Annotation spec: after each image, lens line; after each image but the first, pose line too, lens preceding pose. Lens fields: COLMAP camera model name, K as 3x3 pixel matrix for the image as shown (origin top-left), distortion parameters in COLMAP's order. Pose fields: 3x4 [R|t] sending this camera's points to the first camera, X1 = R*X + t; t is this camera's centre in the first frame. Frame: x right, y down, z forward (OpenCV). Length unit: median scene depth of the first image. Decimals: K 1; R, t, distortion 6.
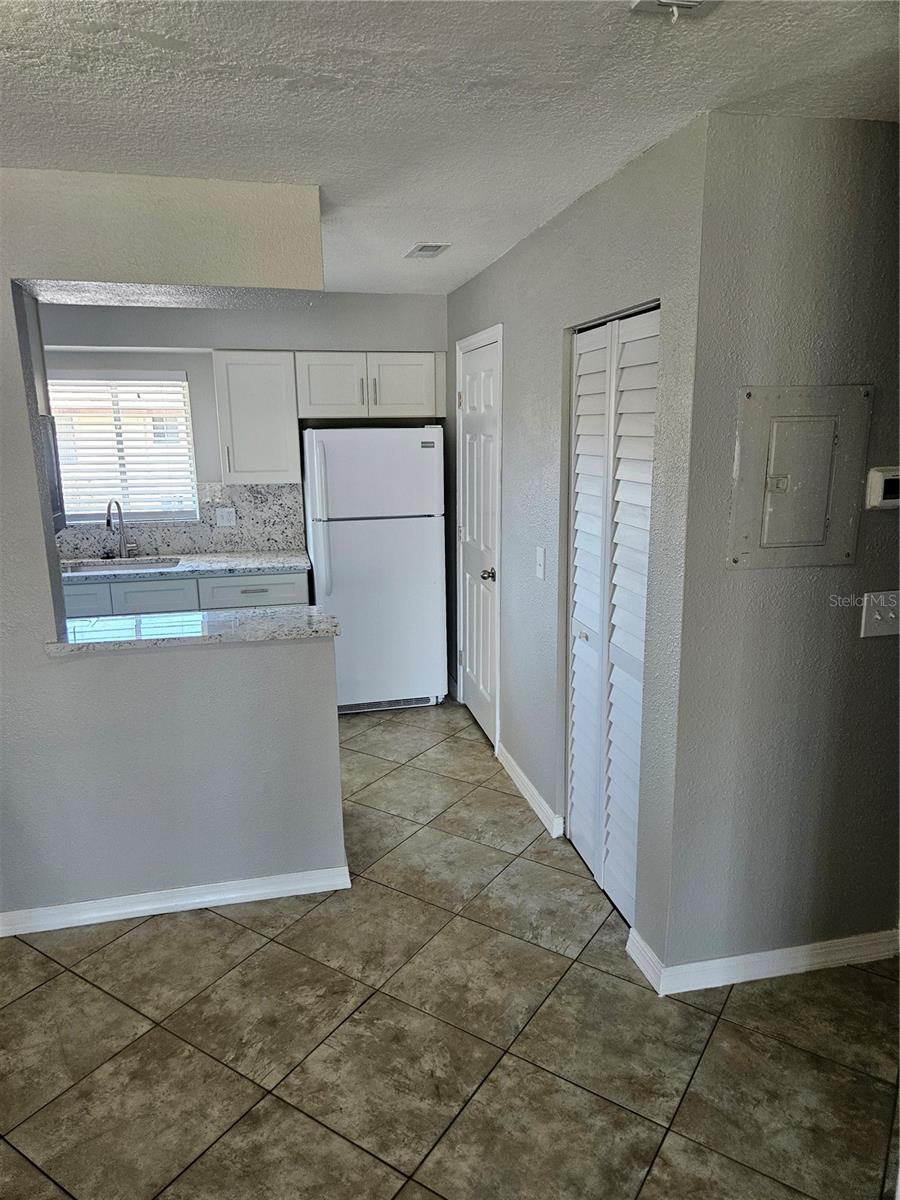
lens RADIAL K [[806.6, 0, 449.8], [0, 806.6, 599.7], [0, 0, 1]] dist [0.043471, -0.027587]
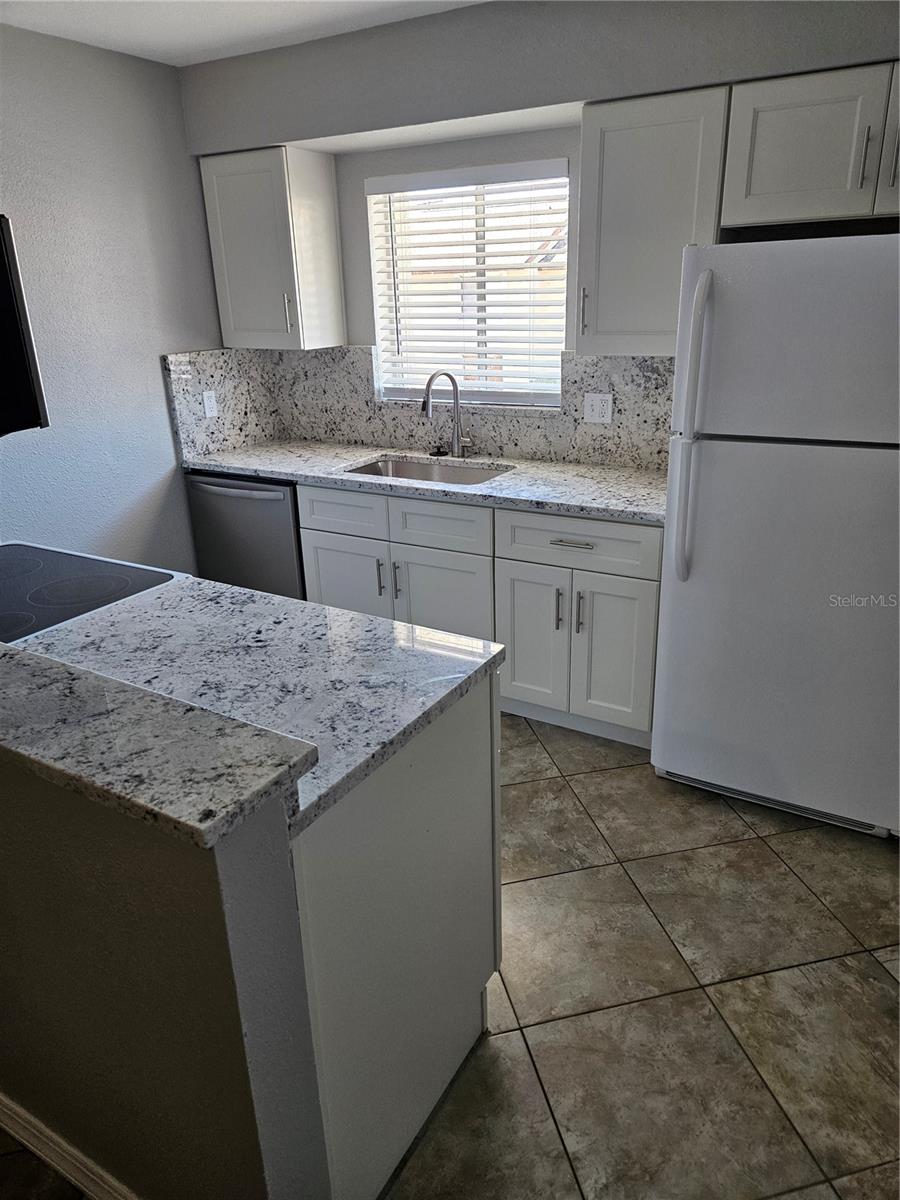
lens RADIAL K [[806.6, 0, 454.1], [0, 806.6, 604.6], [0, 0, 1]] dist [0.043471, -0.027587]
pose [[0.767687, 0.230253, -0.598030, 0.049026], [-0.130316, 0.969812, 0.206111, -0.069503], [0.627434, -0.080296, 0.774518, 0.432313]]
